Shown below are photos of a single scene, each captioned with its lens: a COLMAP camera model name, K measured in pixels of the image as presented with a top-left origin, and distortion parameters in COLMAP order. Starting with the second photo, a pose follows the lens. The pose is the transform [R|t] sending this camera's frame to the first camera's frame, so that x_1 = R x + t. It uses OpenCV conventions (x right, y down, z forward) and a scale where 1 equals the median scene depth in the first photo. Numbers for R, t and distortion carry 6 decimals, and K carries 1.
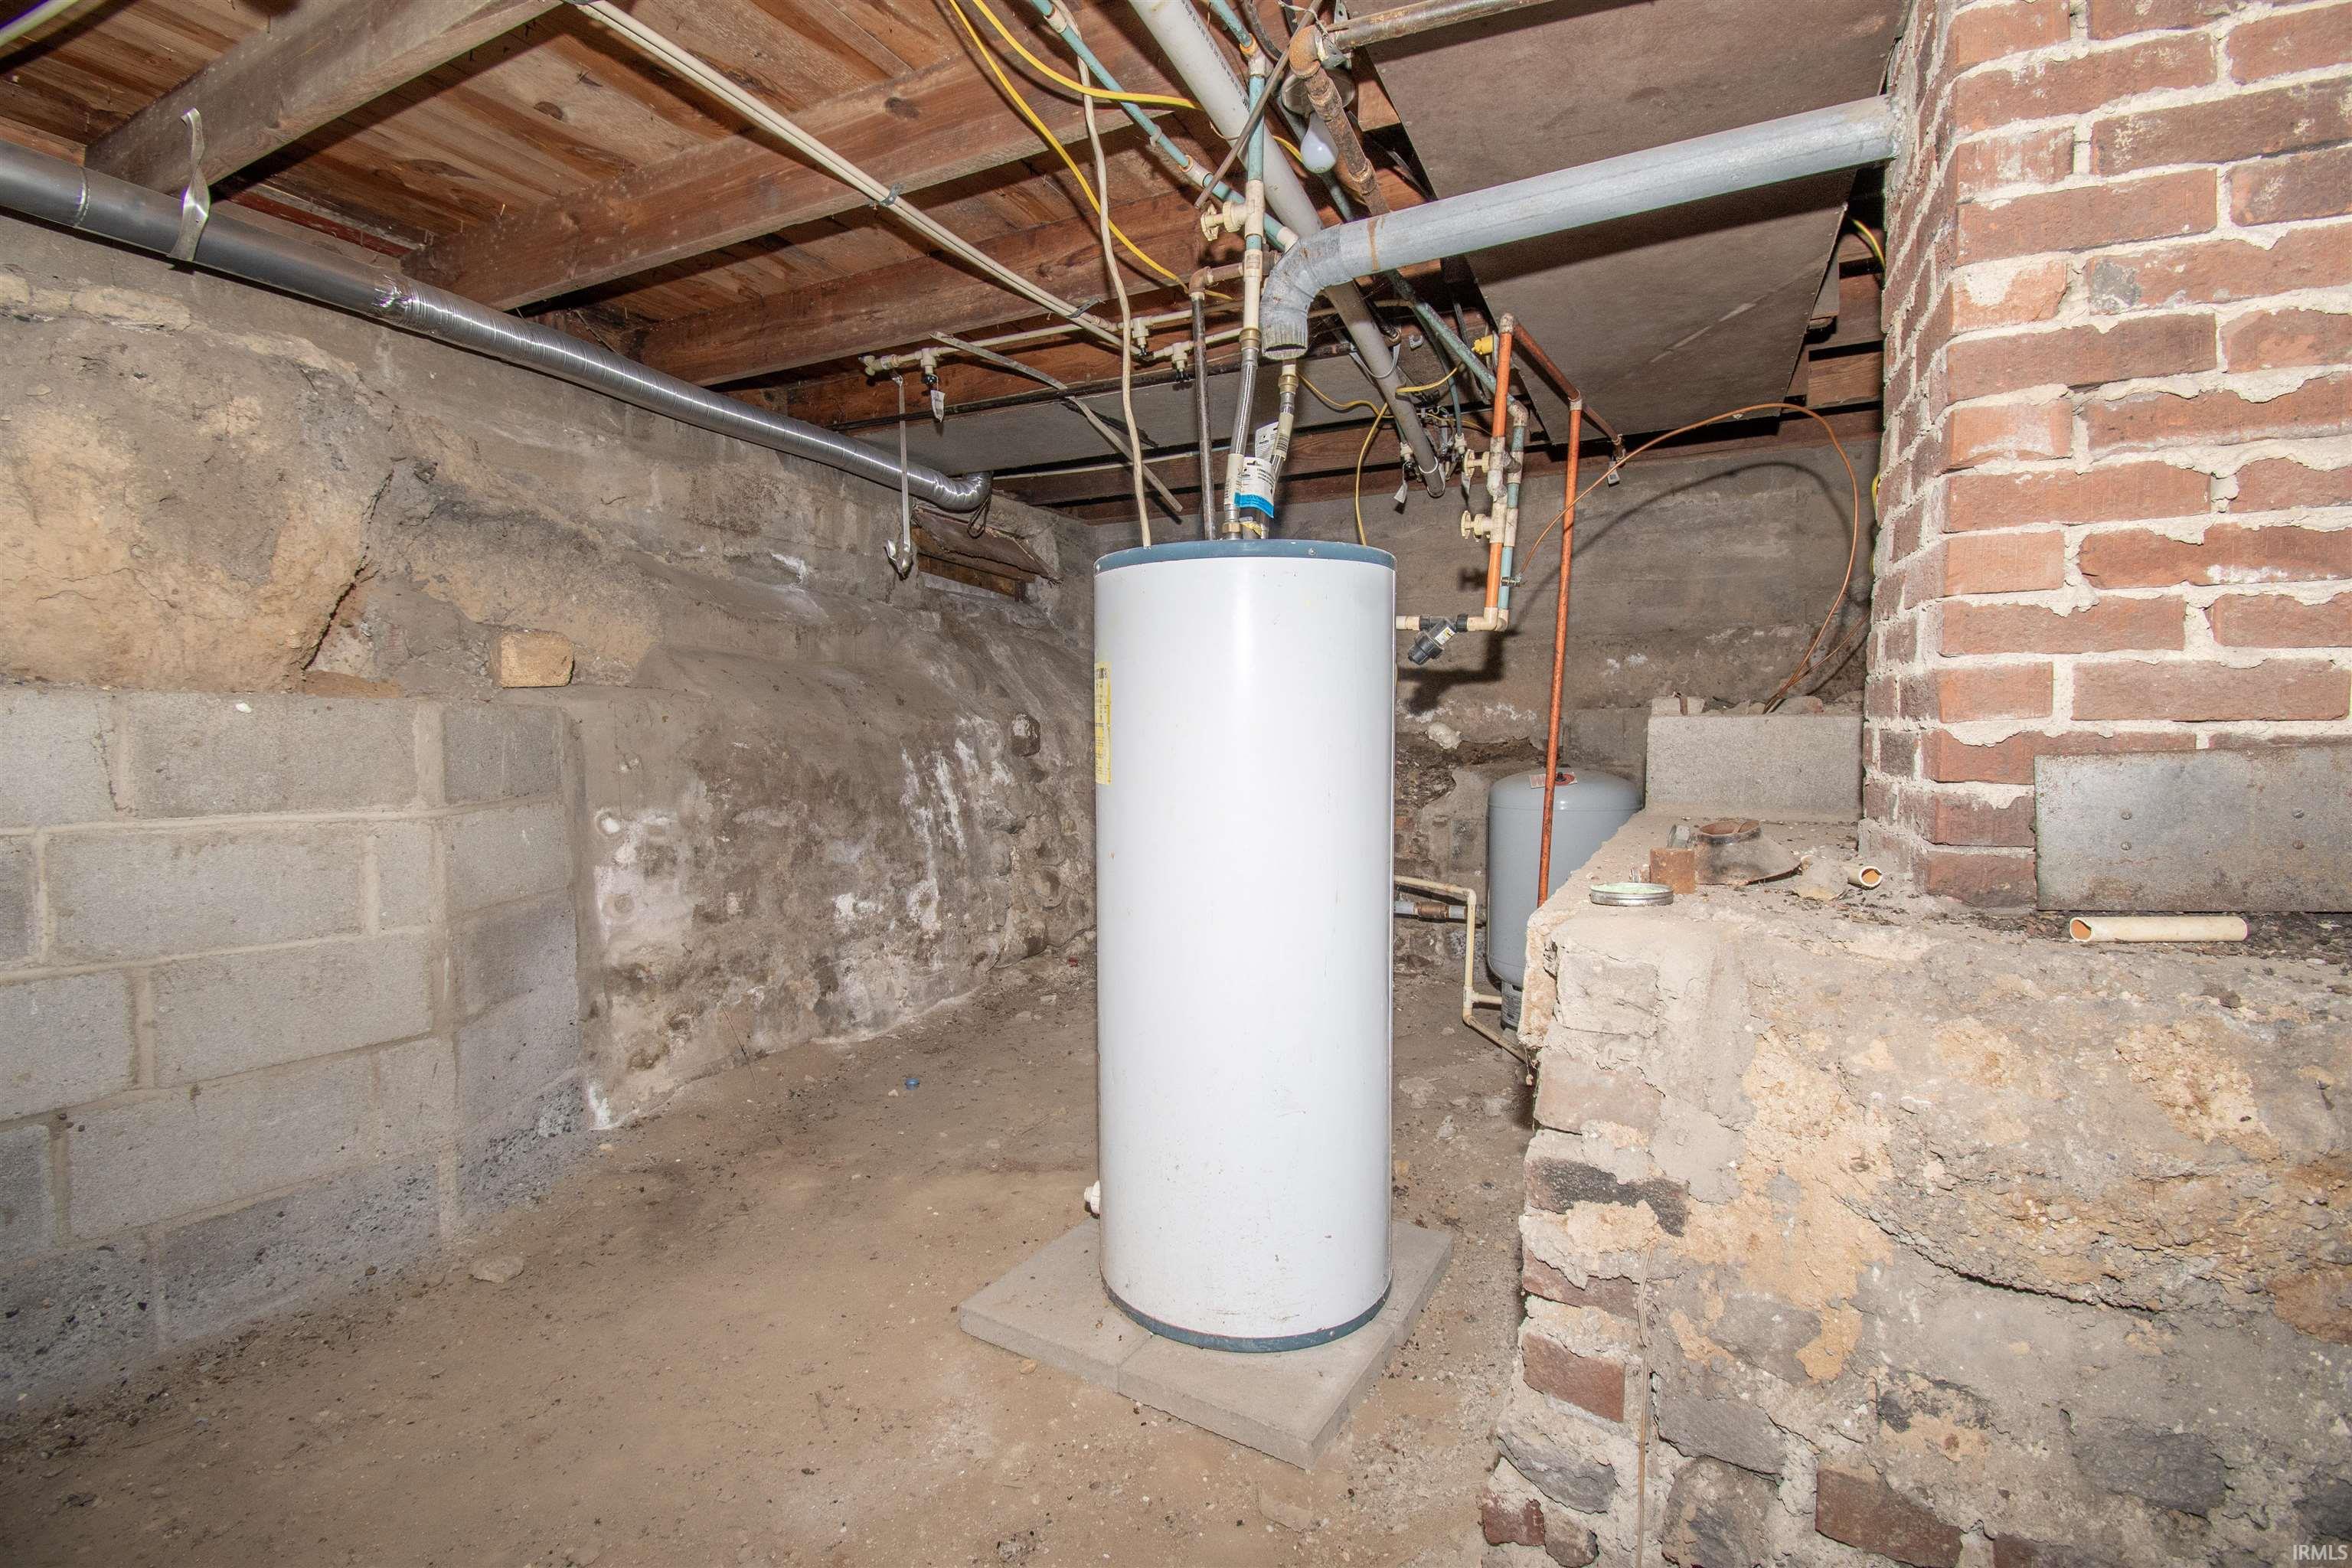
lens RADIAL K [[1031.5, 0, 1182.7], [0, 1031.5, 777.0], [0, 0, 1]] dist [0.018138, -0.025017]
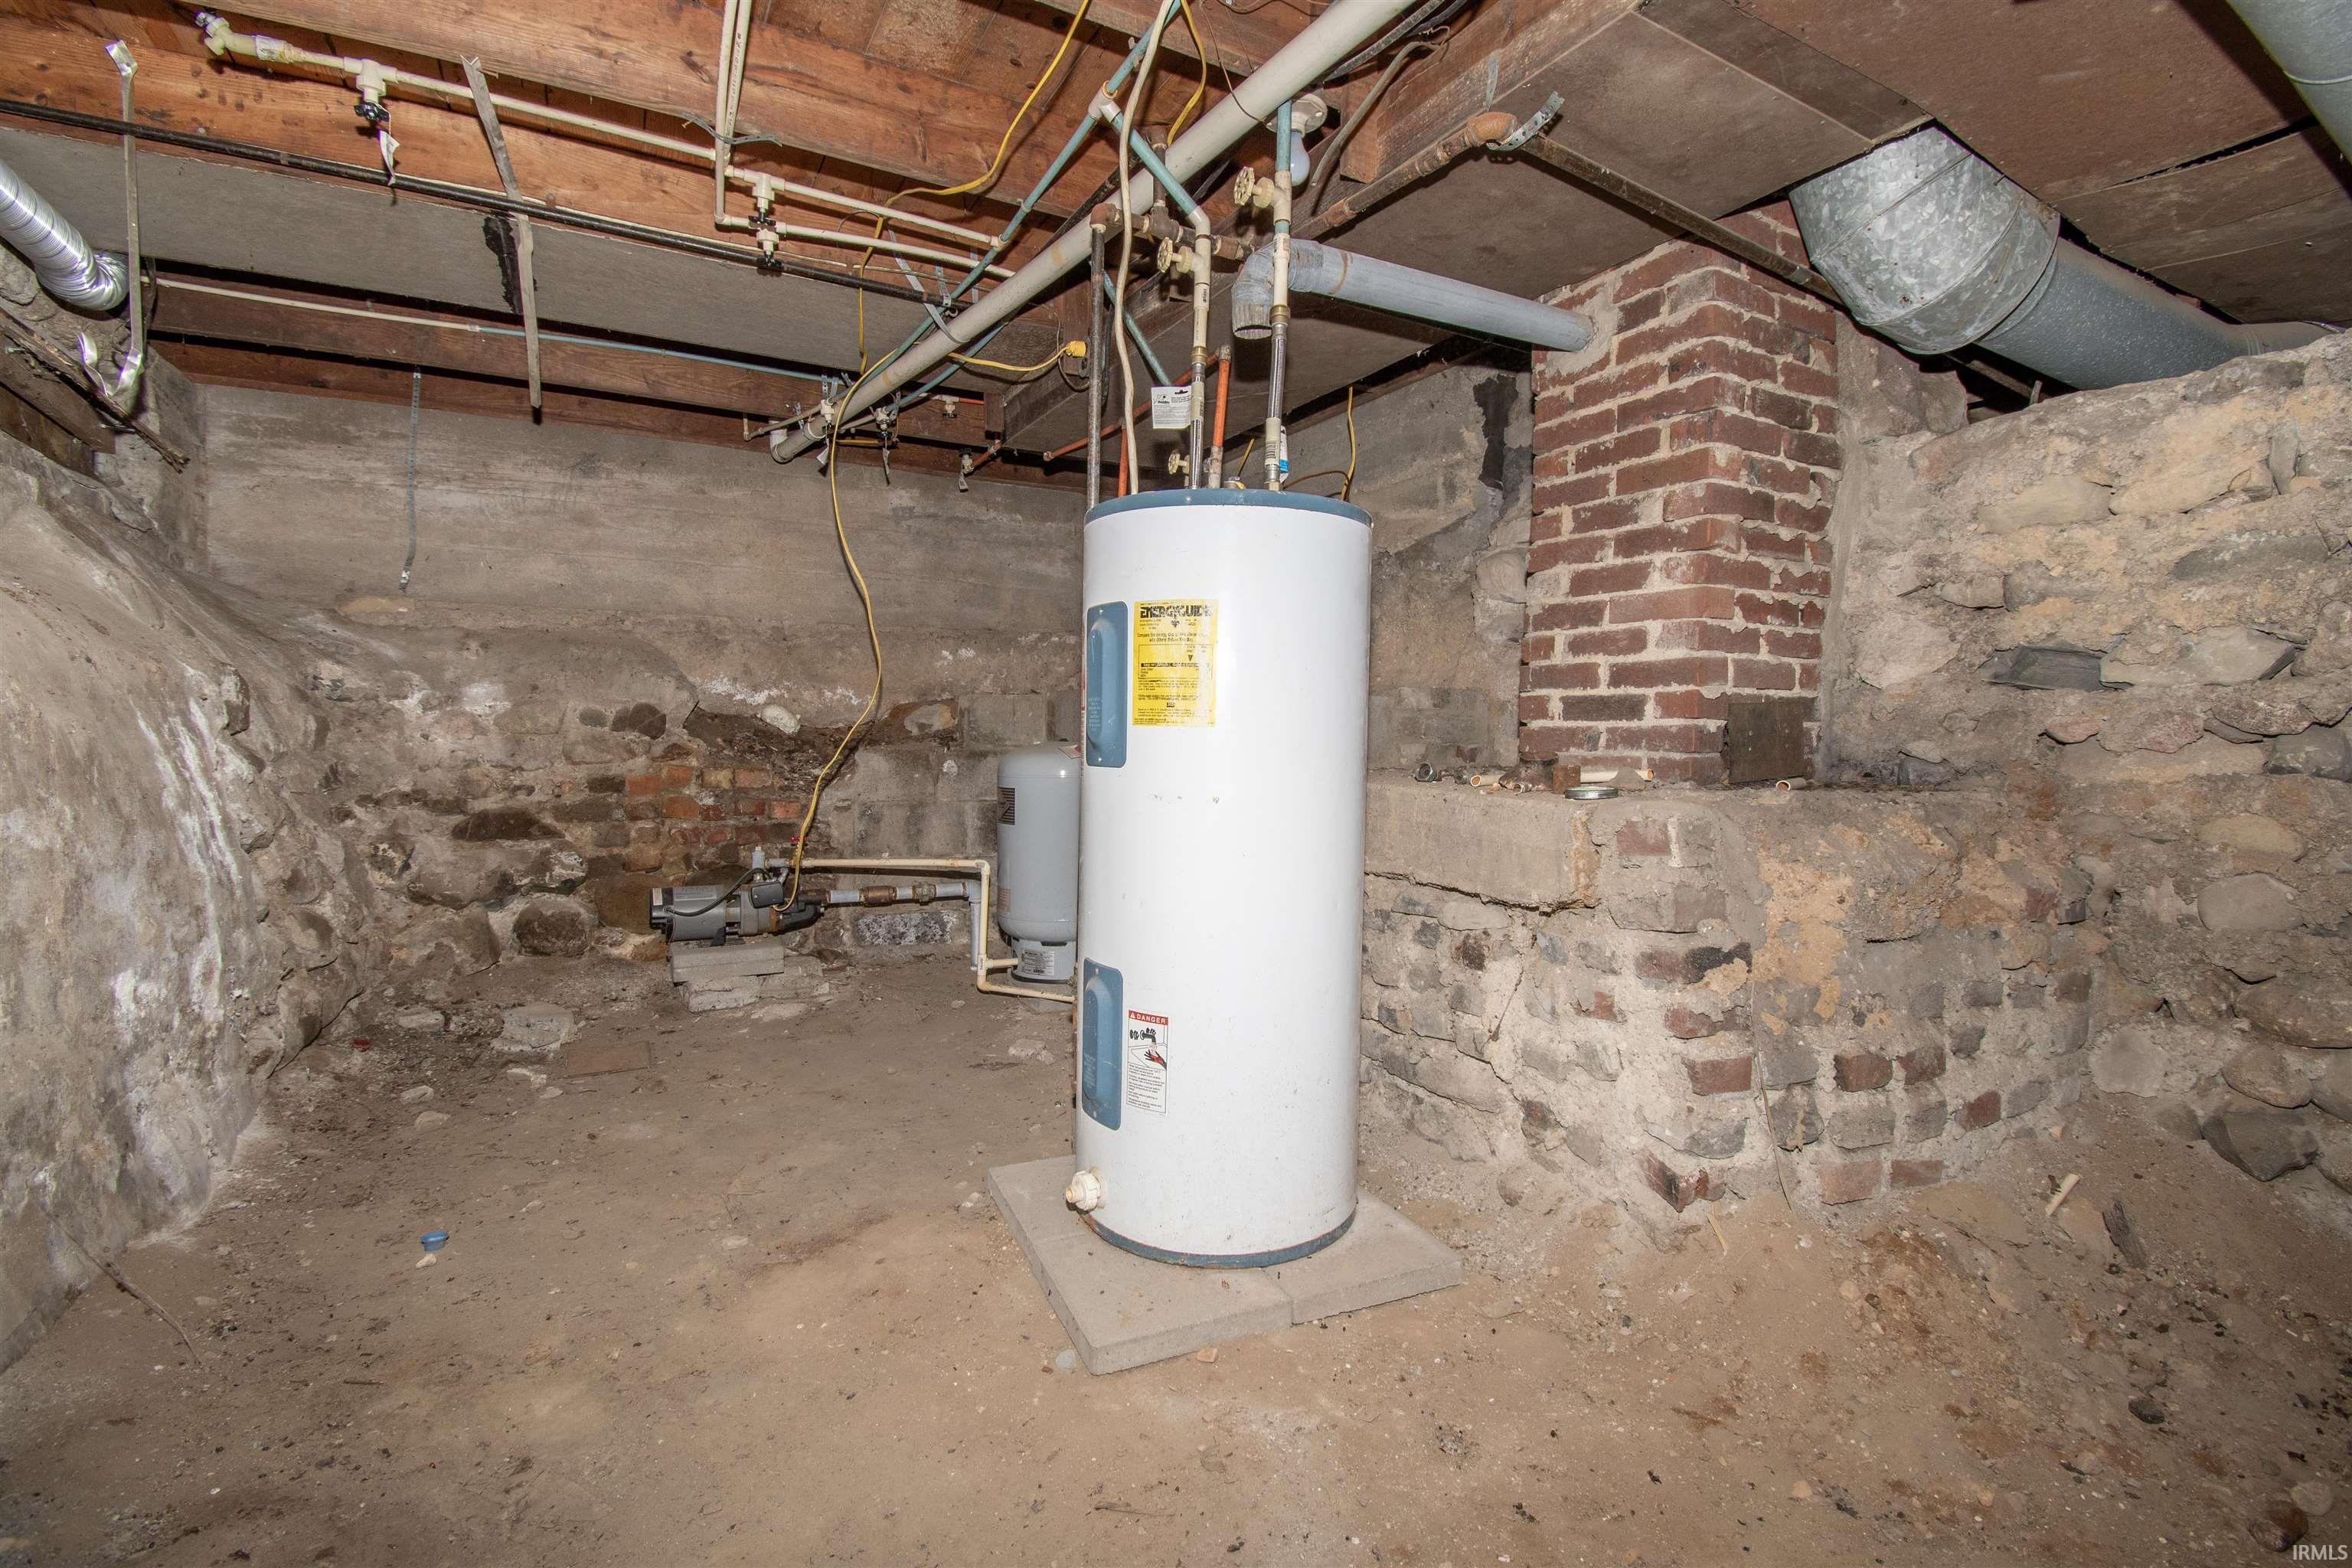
lens RADIAL K [[1042.5, 0, 1170.2], [0, 1042.5, 783.6], [0, 0, 1]] dist [0.011087, -0.023034]
pose [[0.569828, -0.025783, 0.821359, -0.457156], [0.029035, 0.999515, 0.011231, 0.024977], [-0.821251, 0.017448, 0.570301, 0.244175]]
